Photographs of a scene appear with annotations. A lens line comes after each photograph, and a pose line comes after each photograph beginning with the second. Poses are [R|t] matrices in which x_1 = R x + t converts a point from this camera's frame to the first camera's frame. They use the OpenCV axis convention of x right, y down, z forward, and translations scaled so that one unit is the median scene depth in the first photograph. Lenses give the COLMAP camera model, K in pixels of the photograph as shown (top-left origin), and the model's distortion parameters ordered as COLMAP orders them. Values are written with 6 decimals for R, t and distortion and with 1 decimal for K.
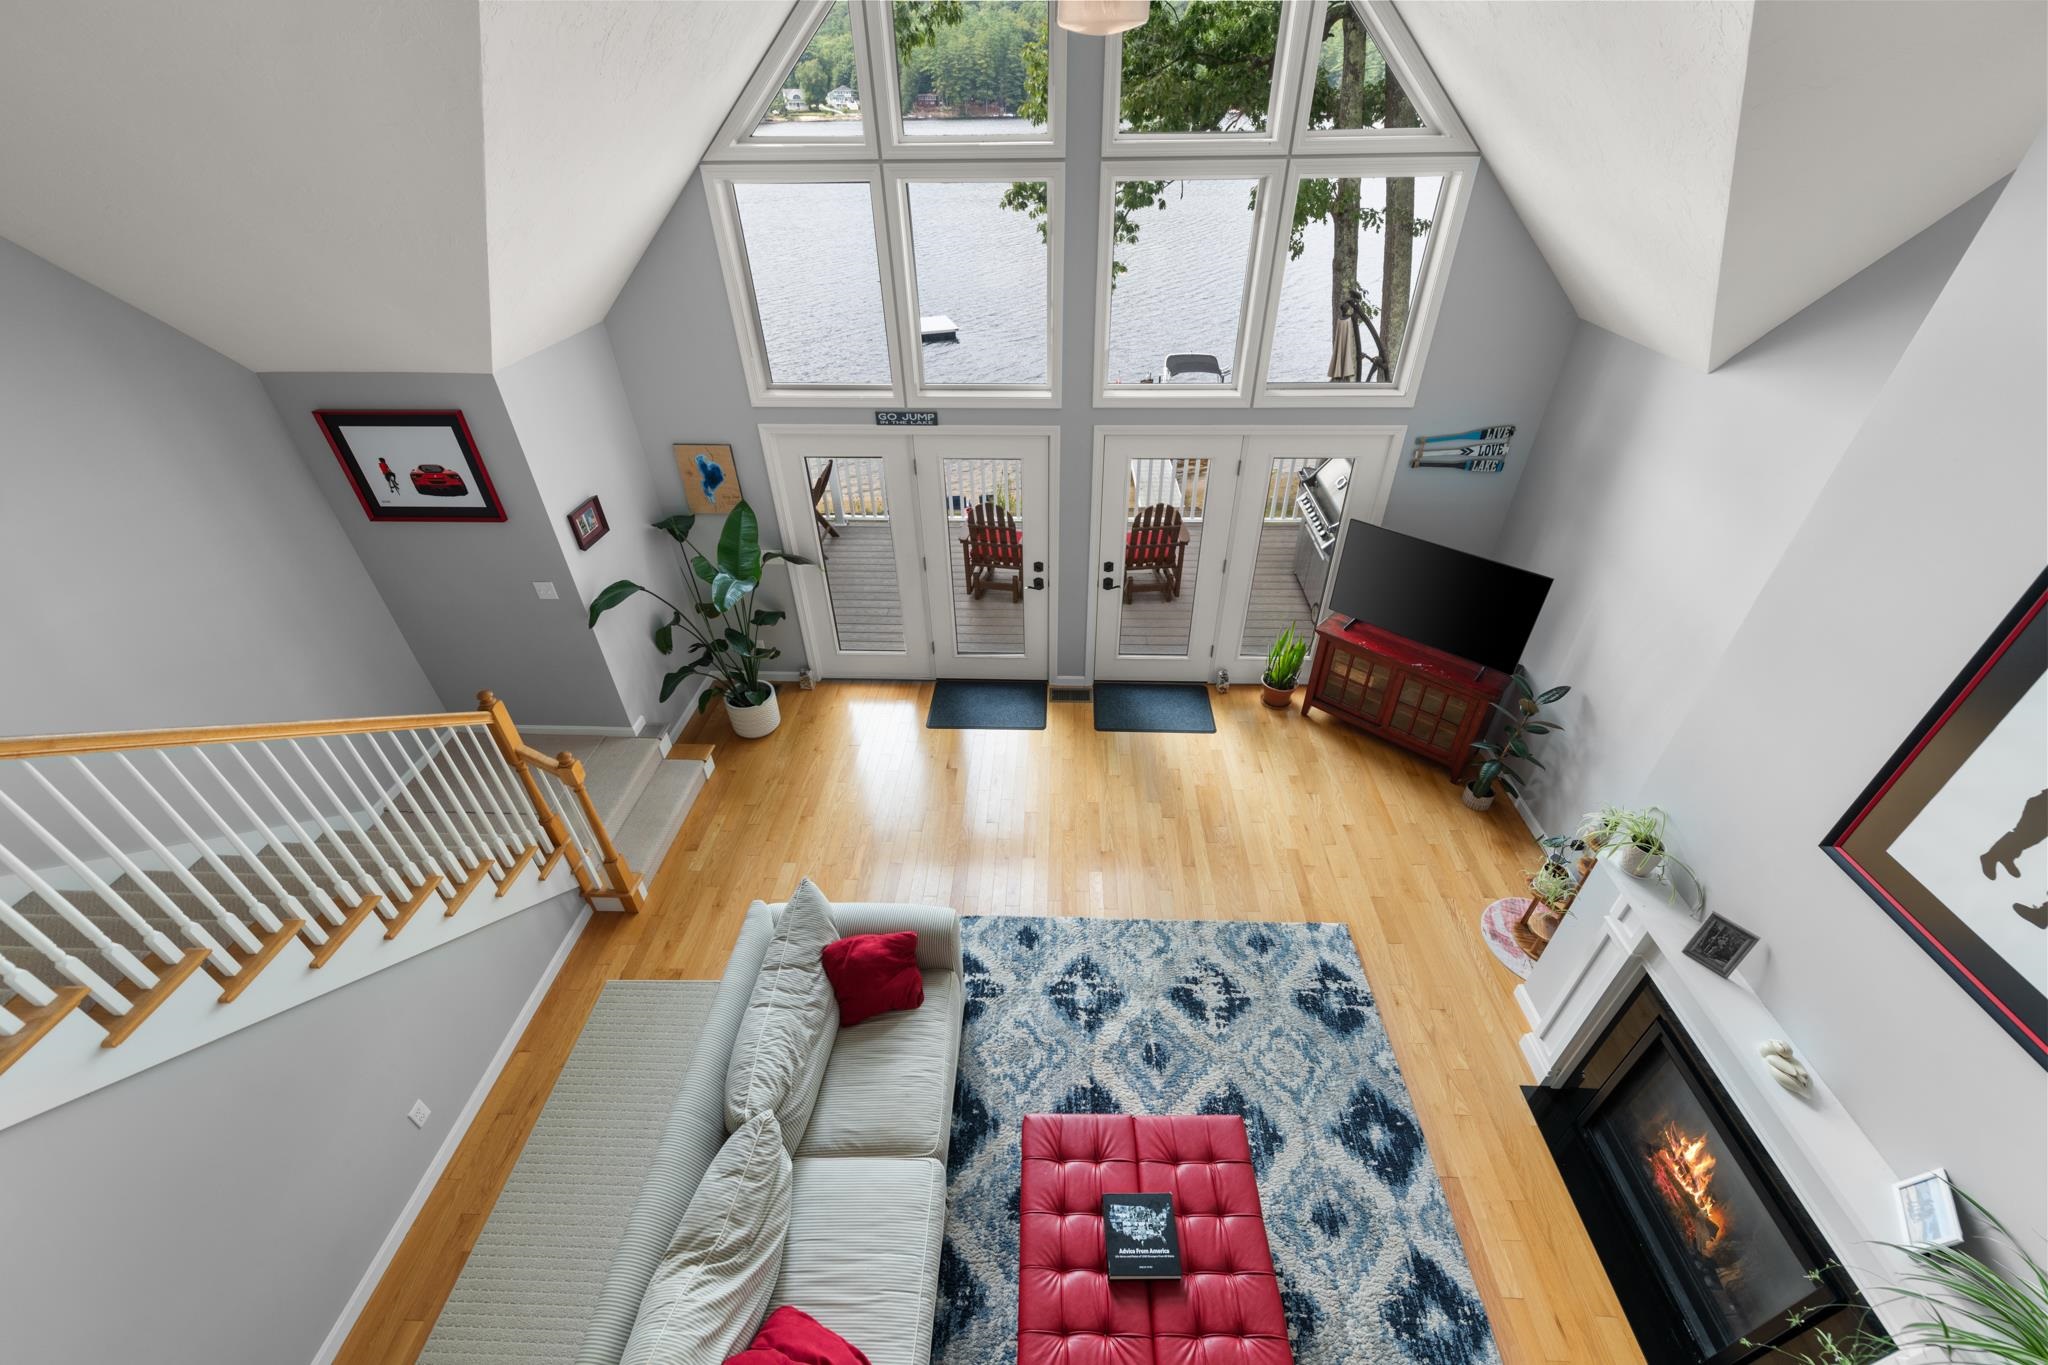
lens RADIAL K [[795.1, 0, 1029.2], [0, 795.1, 677.2], [0, 0, 1]] dist [0.011239, -0.000223]
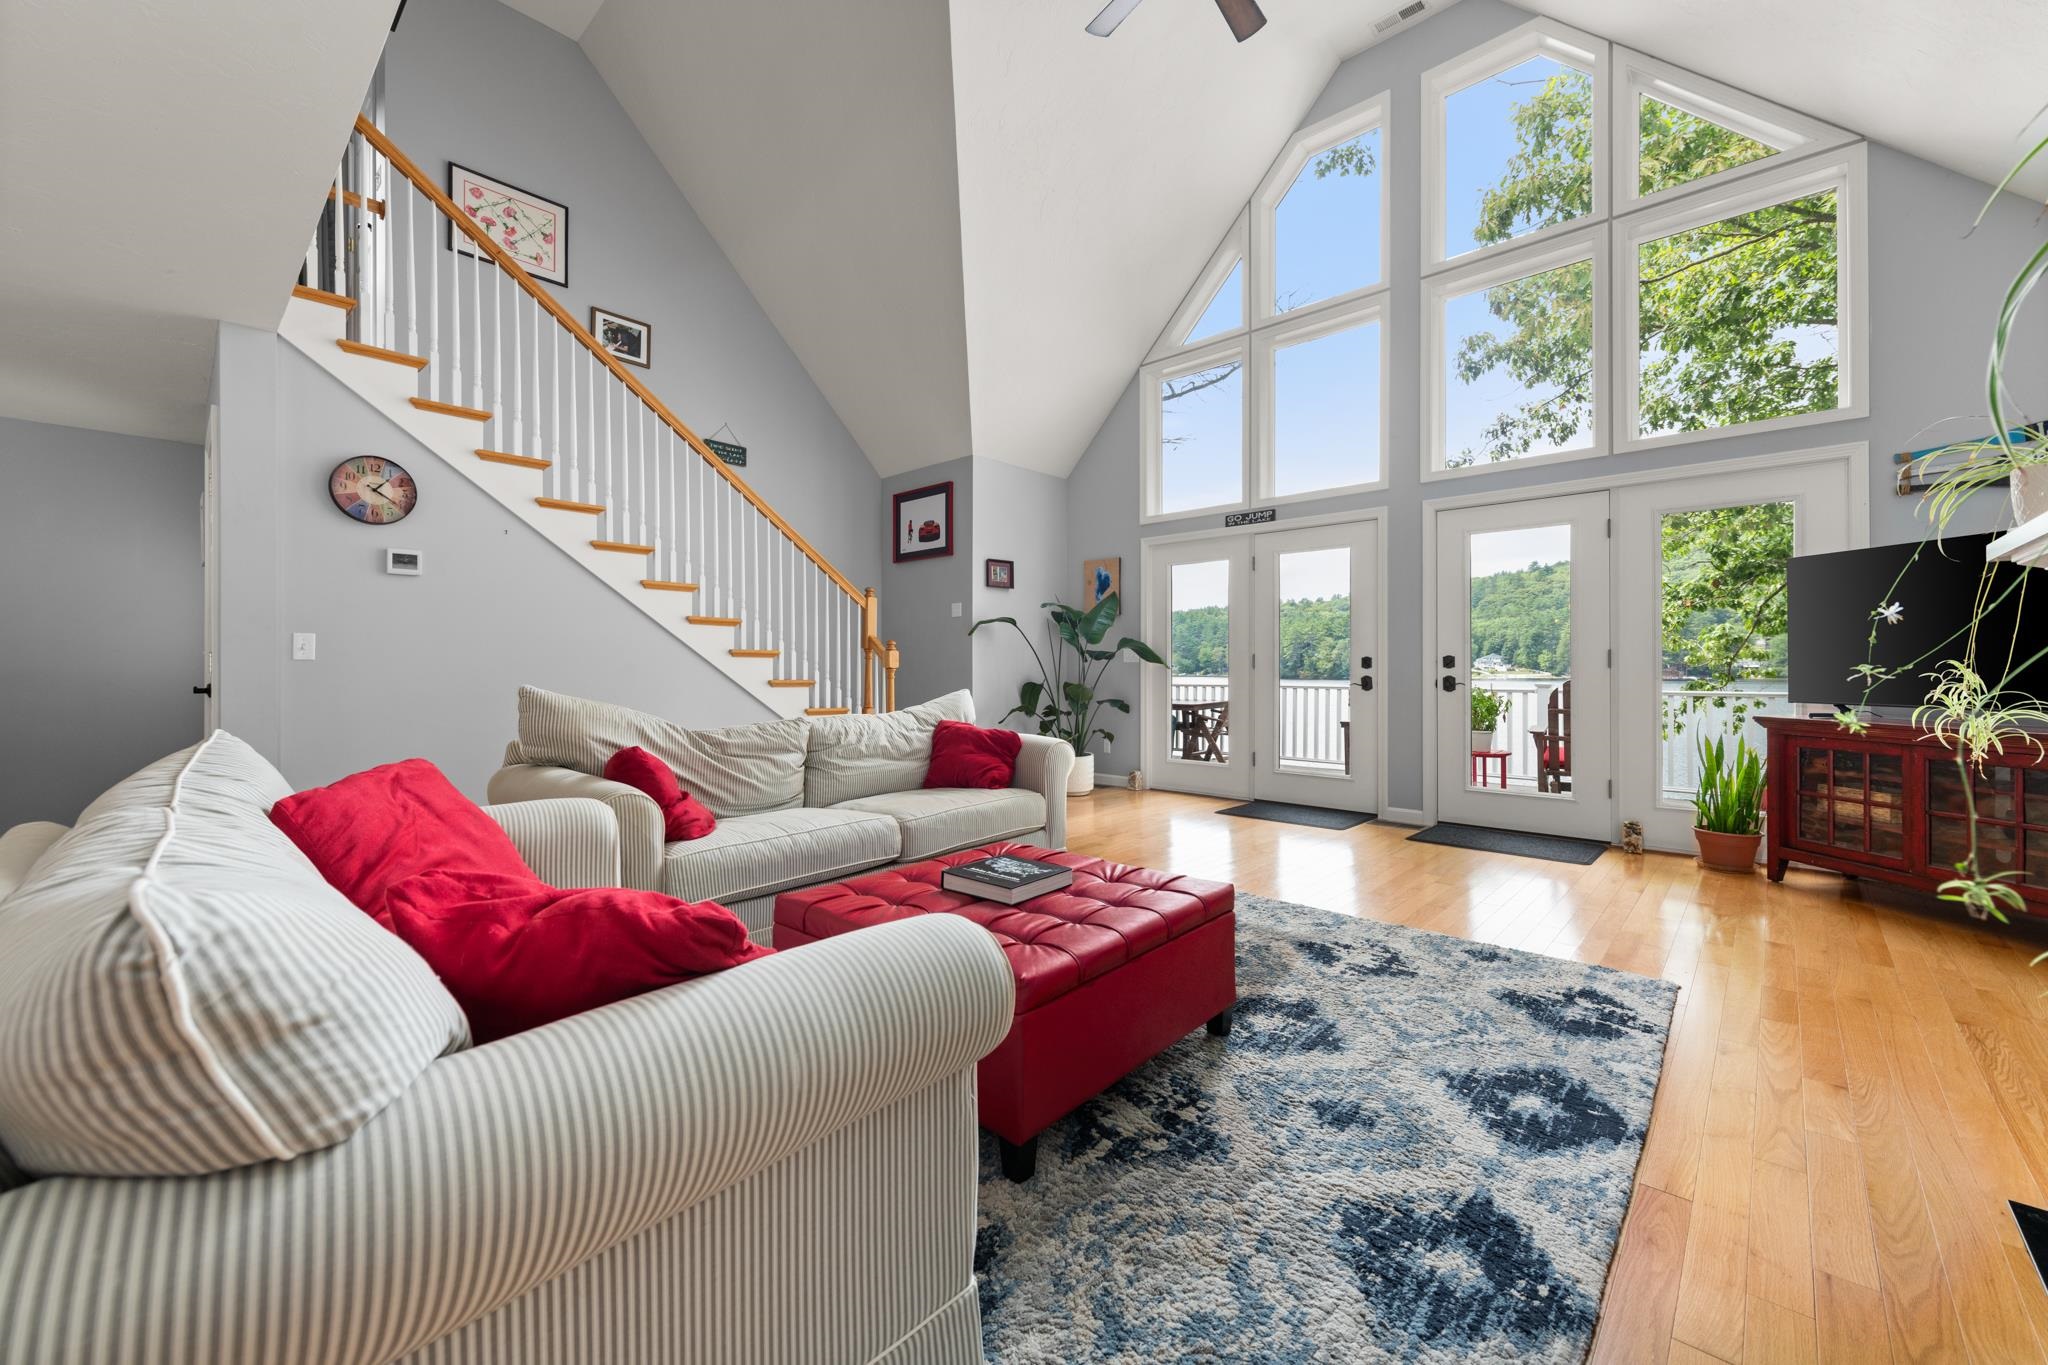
lens RADIAL K [[802.1, 0, 1028.5], [0, 802.1, 679.1], [0, 0, 1]] dist [0.001143, -0.000408]
pose [[0.752940, 0.011393, -0.657991, 0.454695], [-0.391404, 0.811537, -0.433833, 0.603397], [0.529041, 0.584190, 0.615498, 0.300853]]
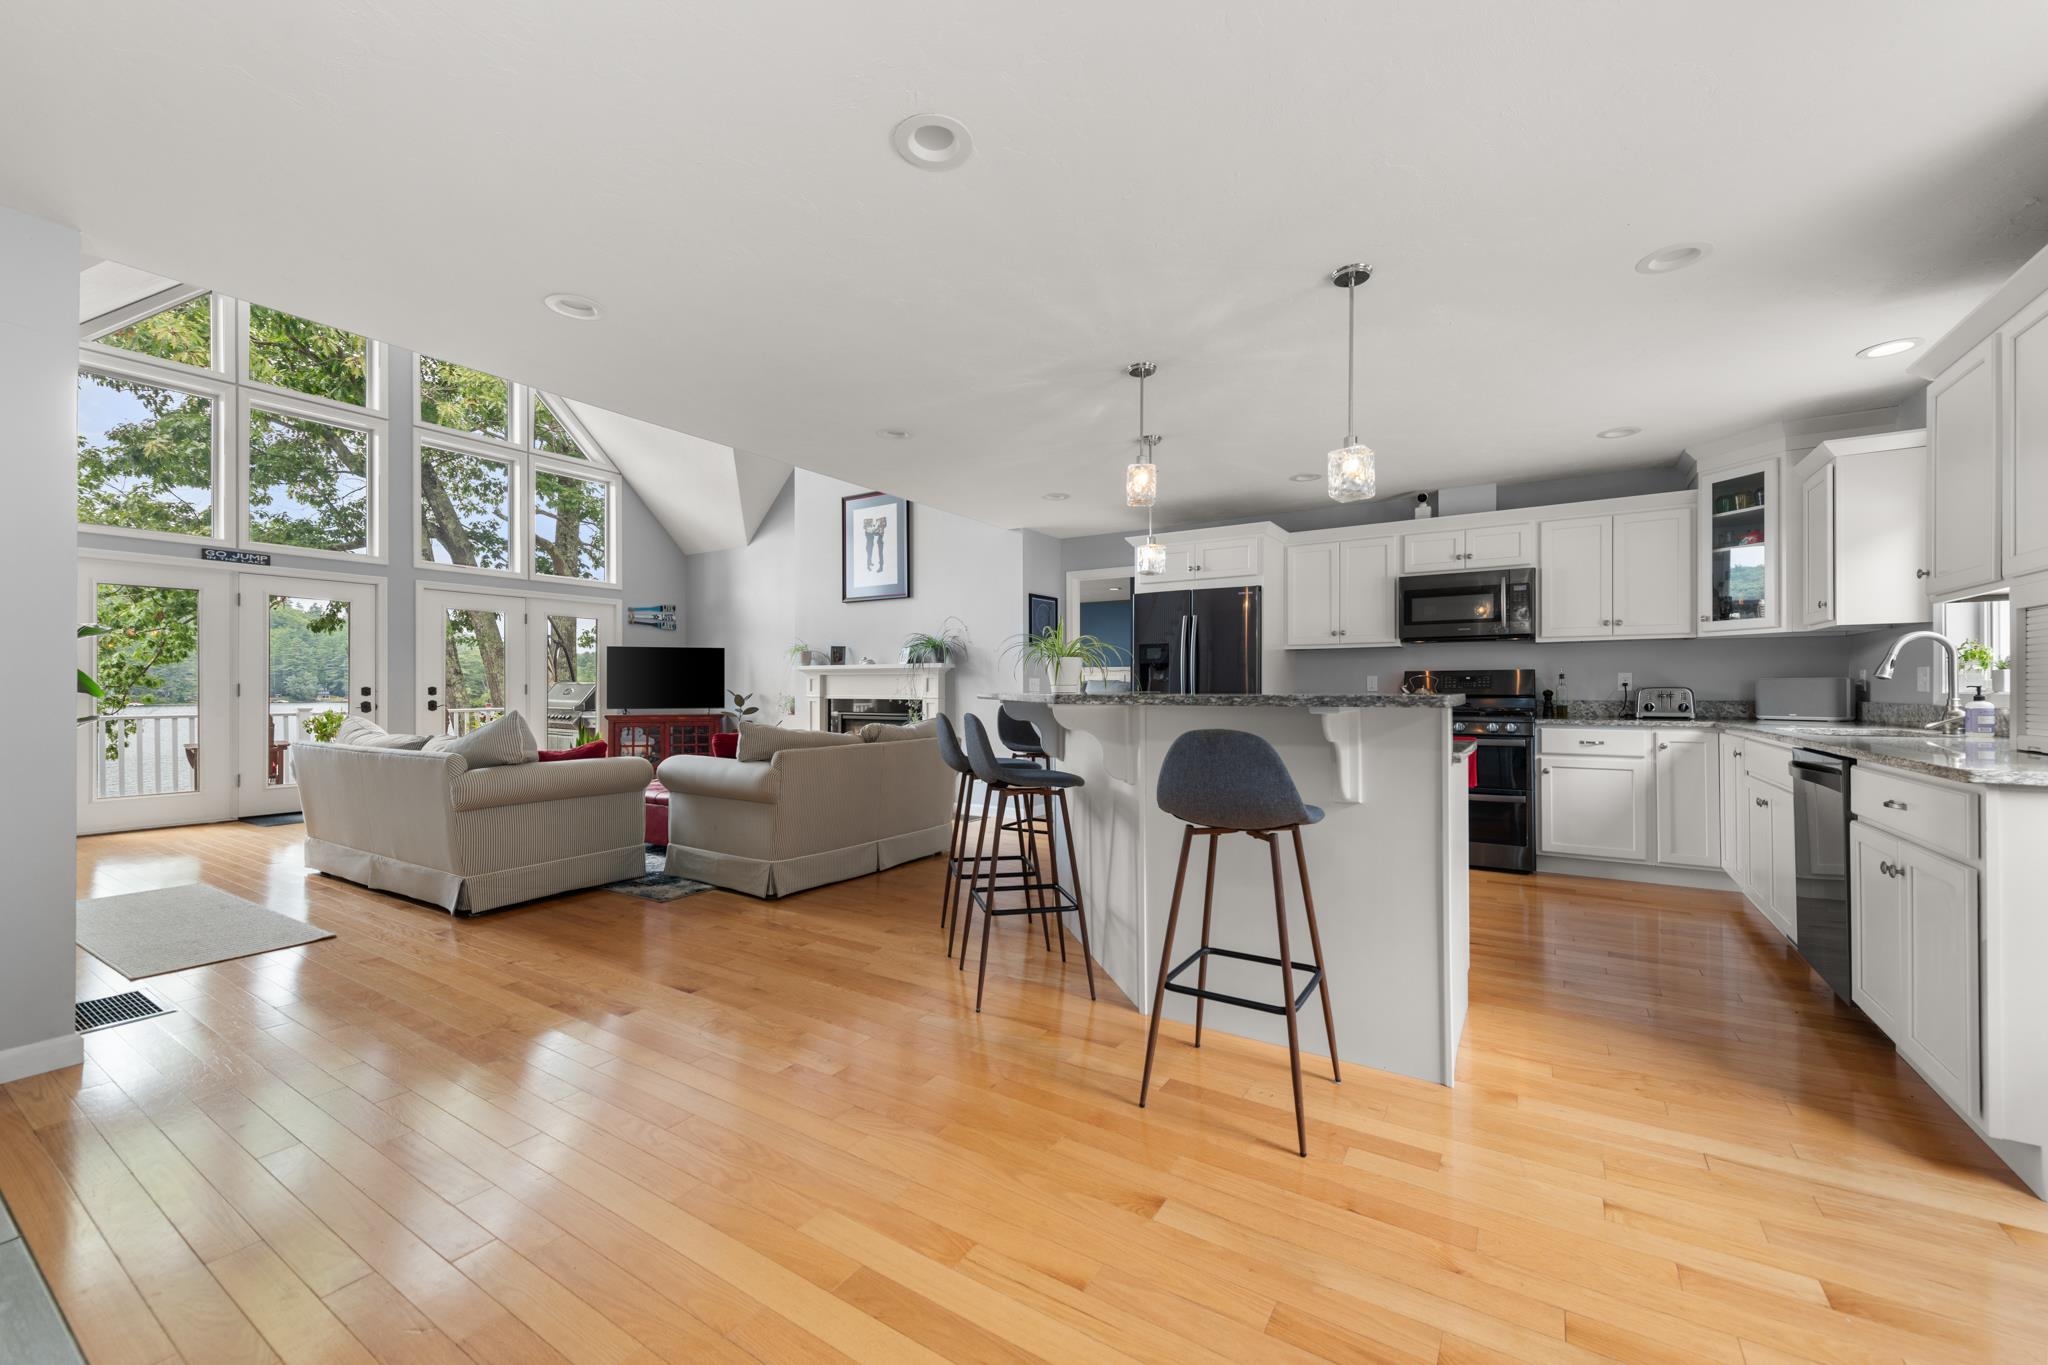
lens RADIAL K [[802.1, 0, 1028.5], [0, 802.1, 679.1], [0, 0, 1]] dist [0.001143, -0.000408]
pose [[0.513343, 0.014192, 0.858066, -0.720418], [0.510028, 0.799080, -0.318344, 1.042731], [-0.690182, 0.601057, 0.402964, -0.298517]]
